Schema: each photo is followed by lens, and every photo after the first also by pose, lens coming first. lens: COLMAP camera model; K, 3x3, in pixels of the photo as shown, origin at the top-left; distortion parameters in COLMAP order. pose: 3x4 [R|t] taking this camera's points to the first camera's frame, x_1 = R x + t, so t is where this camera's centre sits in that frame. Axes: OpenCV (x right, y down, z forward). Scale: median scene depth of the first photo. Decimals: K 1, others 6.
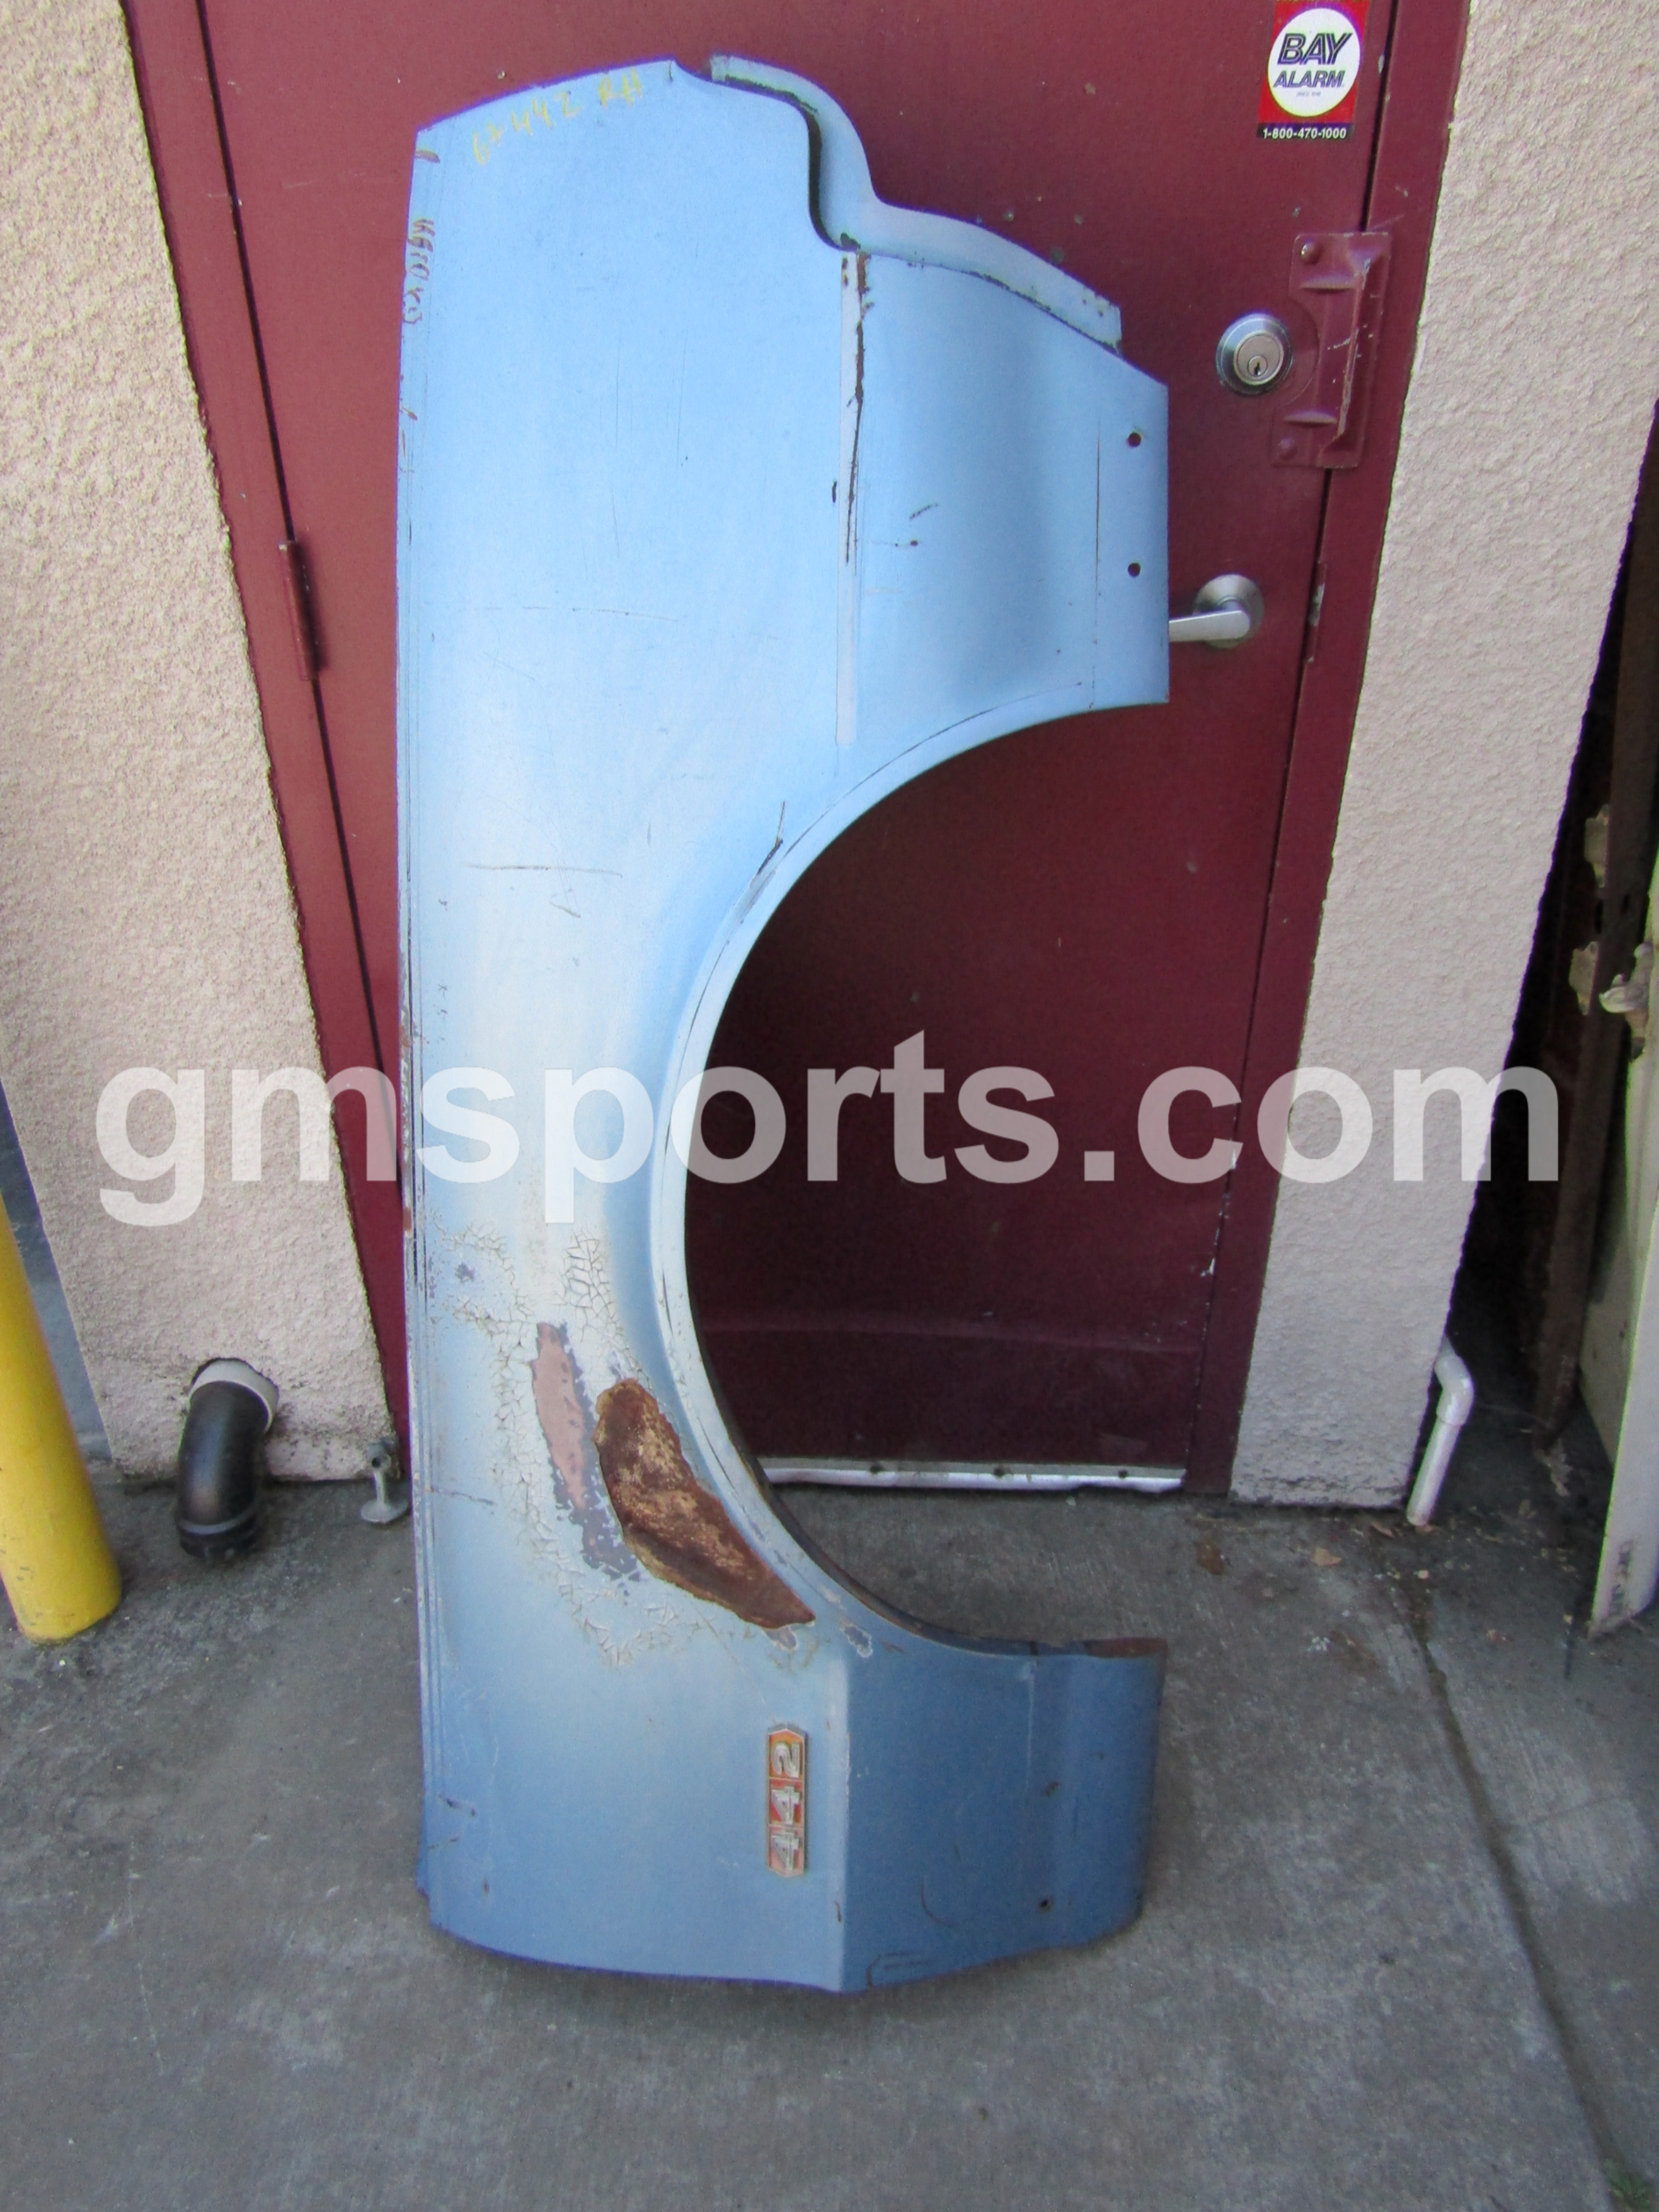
lens RADIAL K [[1574.1, 0, 830.6], [0, 1574.1, 1101.6], [0, 0, 1]] dist [-0.006762, 0.001259]
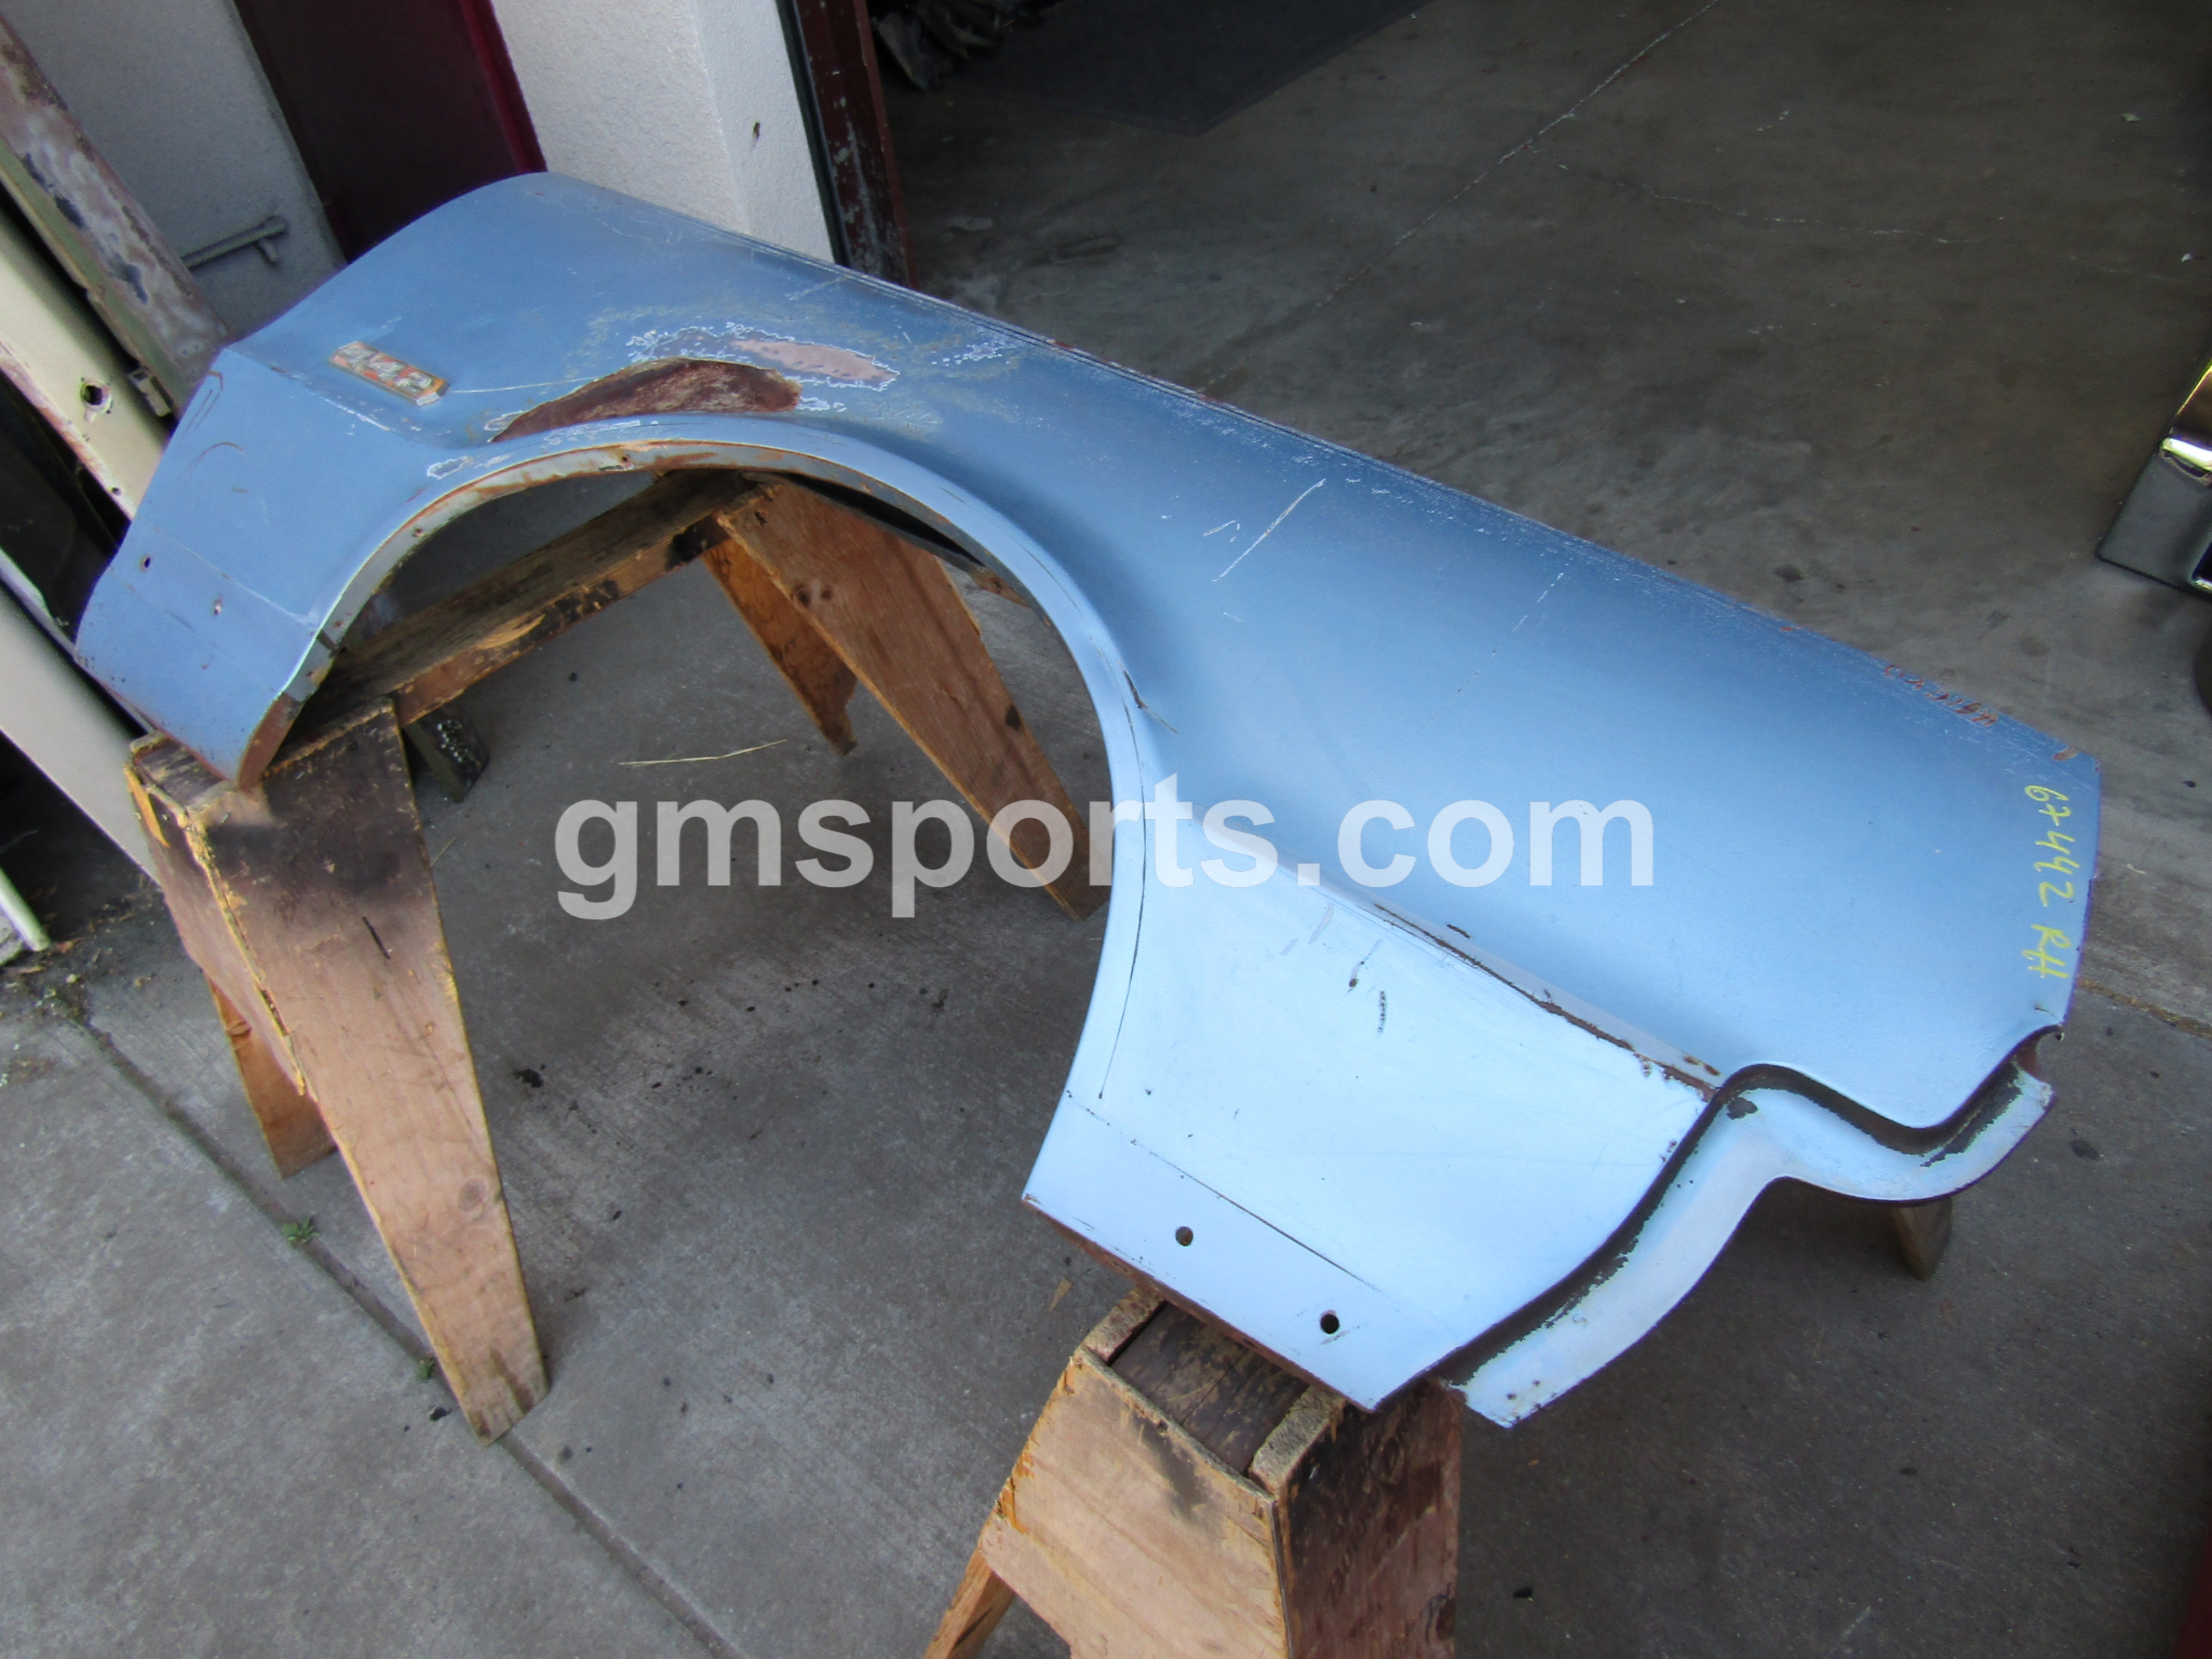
lens RADIAL K [[1574.1, 0, 1098.2], [0, 1574.1, 831.6], [0, 0, 1]] dist [-0.006762, 0.001259]
pose [[0.610968, -0.588118, 0.529939, 0.348869], [0.483427, 0.807269, 0.338549, 0.222438], [-0.626910, 0.049344, 0.777528, -0.521966]]
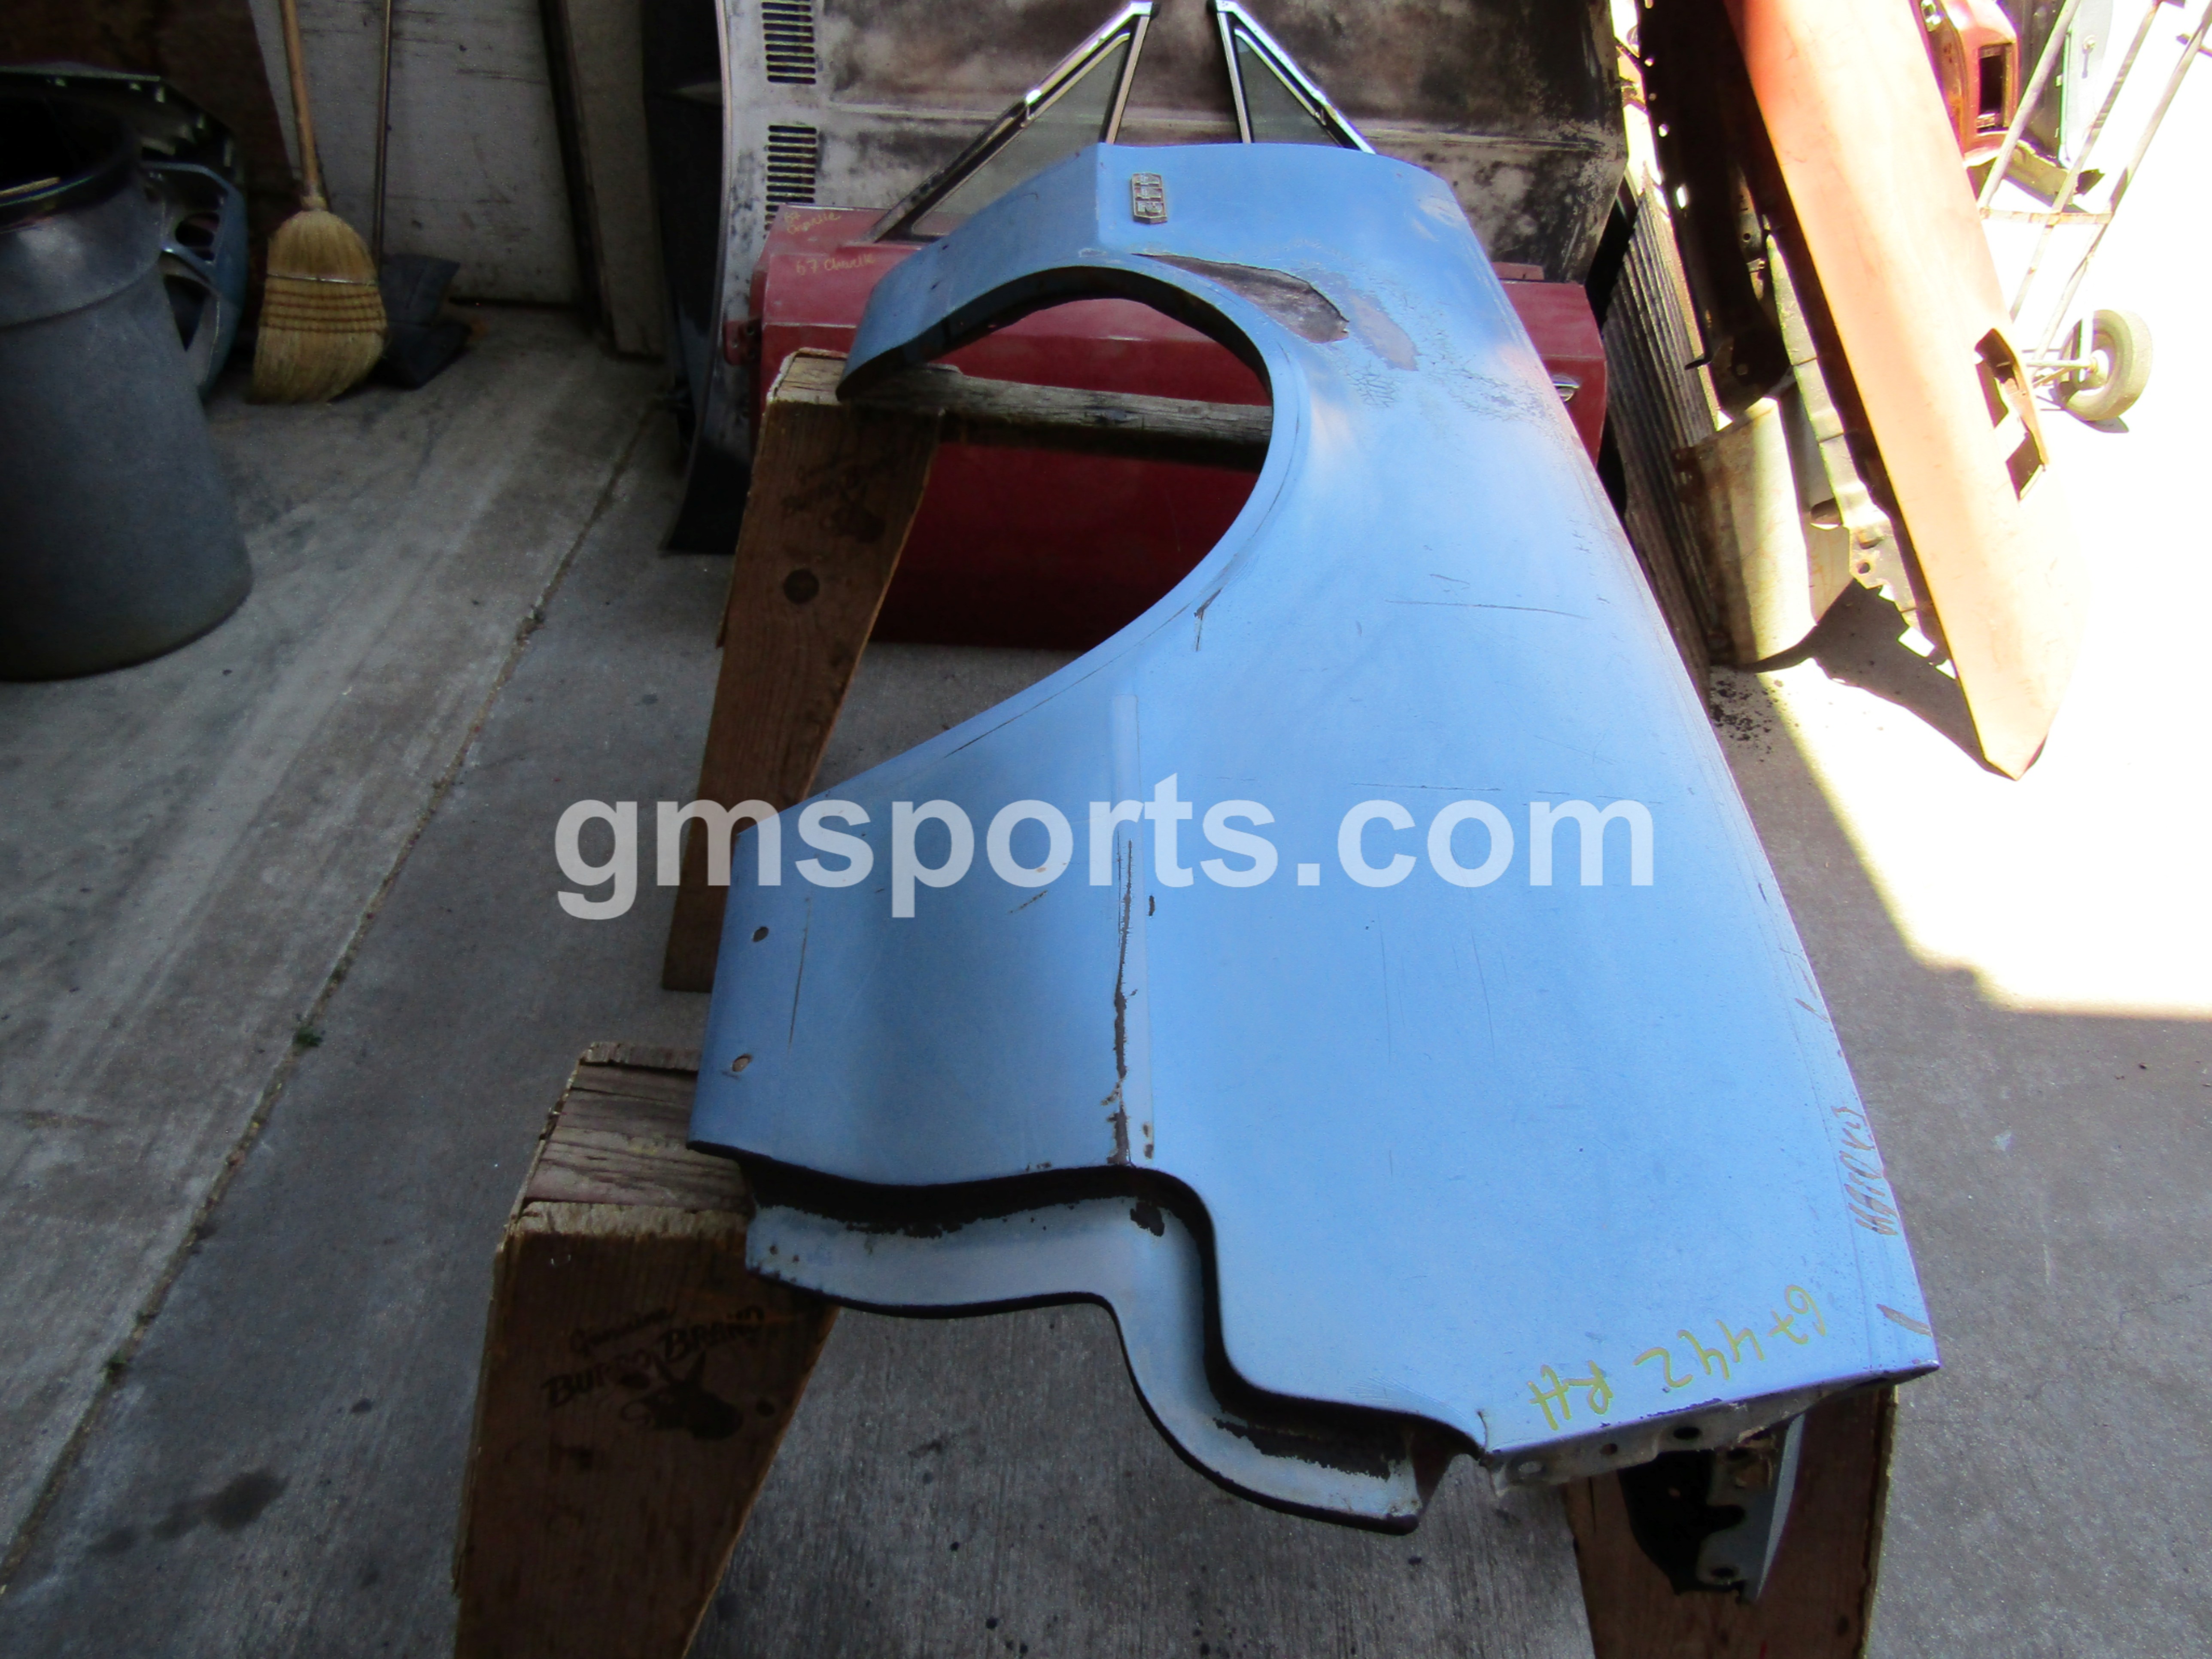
lens RADIAL K [[1574.1, 0, 1110.0], [0, 1574.1, 823.8], [0, 0, 1]] dist [-0.006762, 0.001259]
pose [[-0.997716, -0.044401, -0.050906, 0.849030], [-0.063411, 0.355907, 0.932368, -0.354511], [-0.023280, 0.933466, -0.357909, 0.602445]]
